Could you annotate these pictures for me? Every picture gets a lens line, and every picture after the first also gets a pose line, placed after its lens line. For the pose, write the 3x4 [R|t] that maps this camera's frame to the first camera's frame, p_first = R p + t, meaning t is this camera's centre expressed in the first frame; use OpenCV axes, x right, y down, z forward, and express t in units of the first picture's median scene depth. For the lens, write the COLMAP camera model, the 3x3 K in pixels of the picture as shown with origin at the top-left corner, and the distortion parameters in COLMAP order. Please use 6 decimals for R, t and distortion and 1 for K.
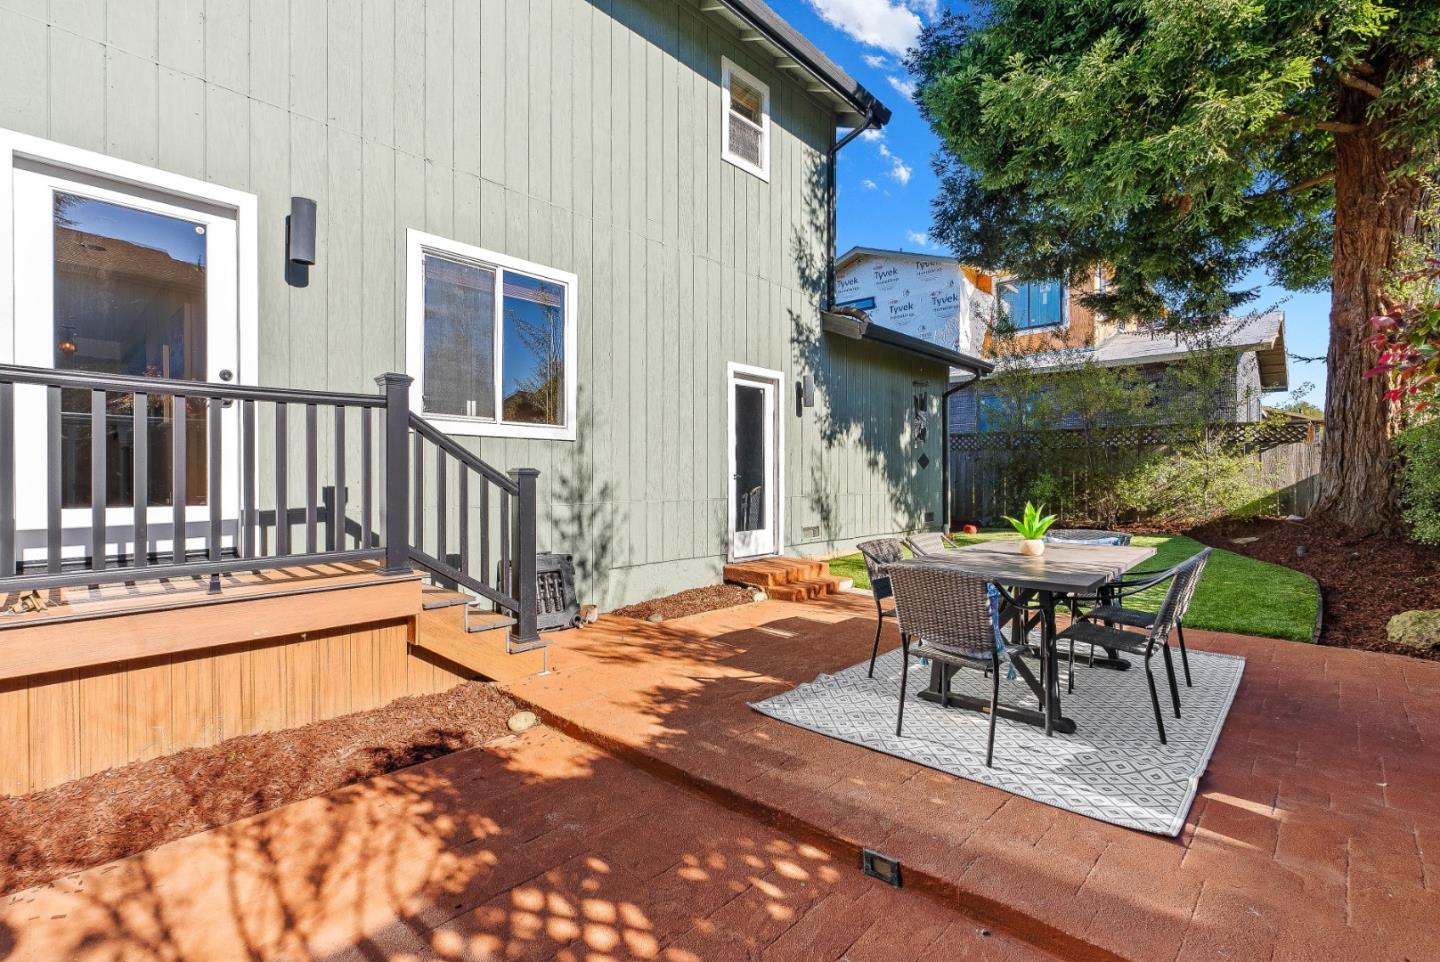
lens RADIAL K [[646.1, 0, 723.3], [0, 646.1, 487.2], [0, 0, 1]] dist [-0.003331, 0.000008]
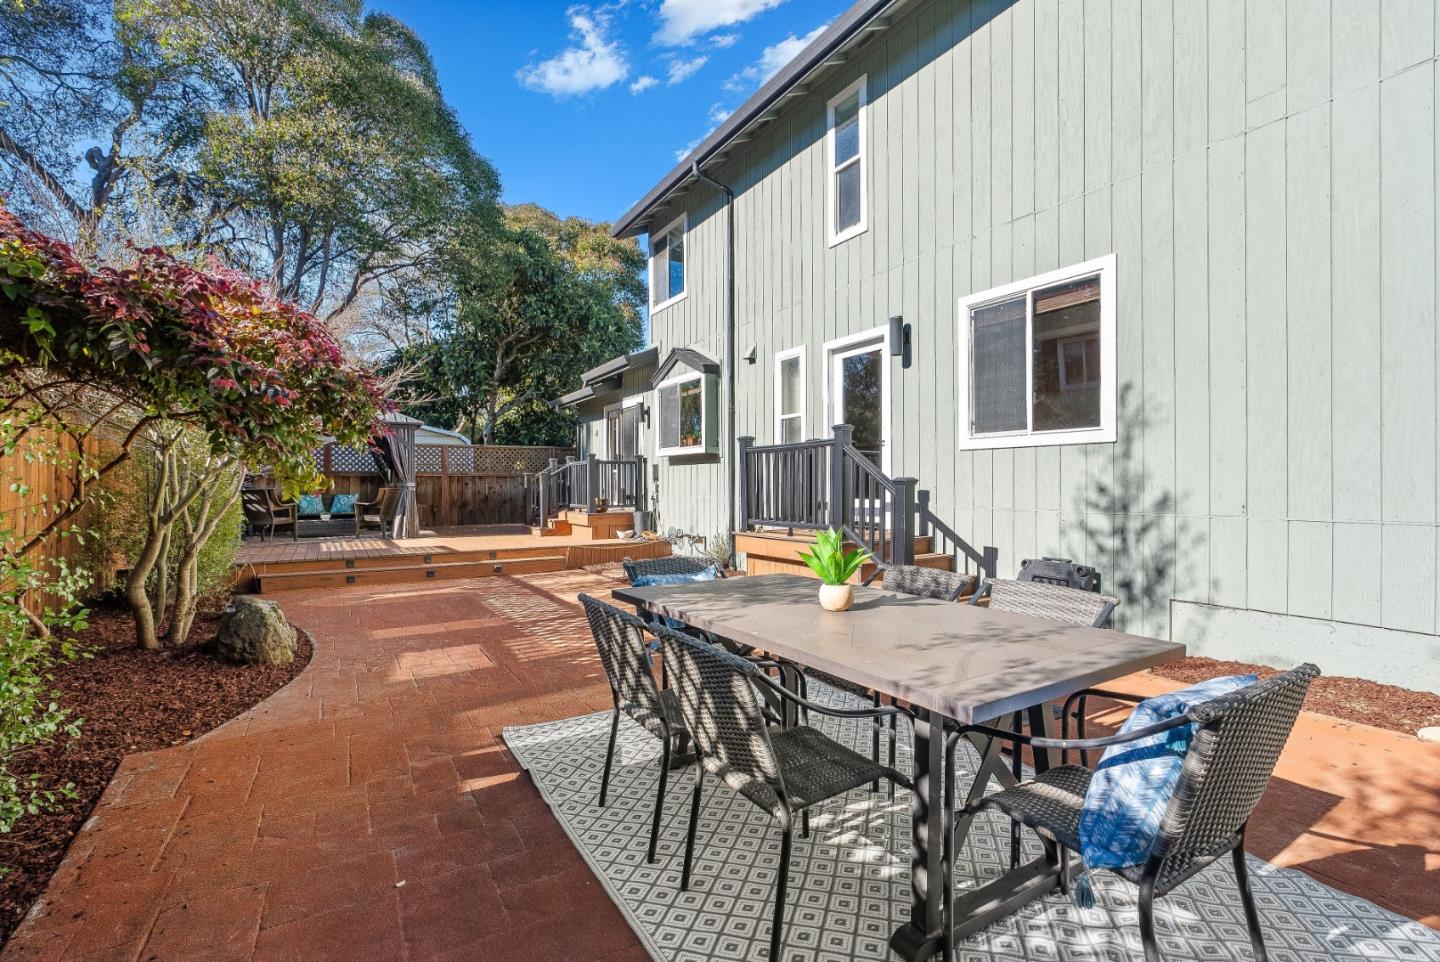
lens RADIAL K [[646.1, 0, 723.3], [0, 646.1, 487.2], [0, 0, 1]] dist [-0.003331, 0.000008]
pose [[-0.270251, 0.014318, -0.962683, 0.774271], [-0.001440, 0.999882, 0.015276, -0.024744], [0.962789, 0.005514, -0.270199, 0.734257]]
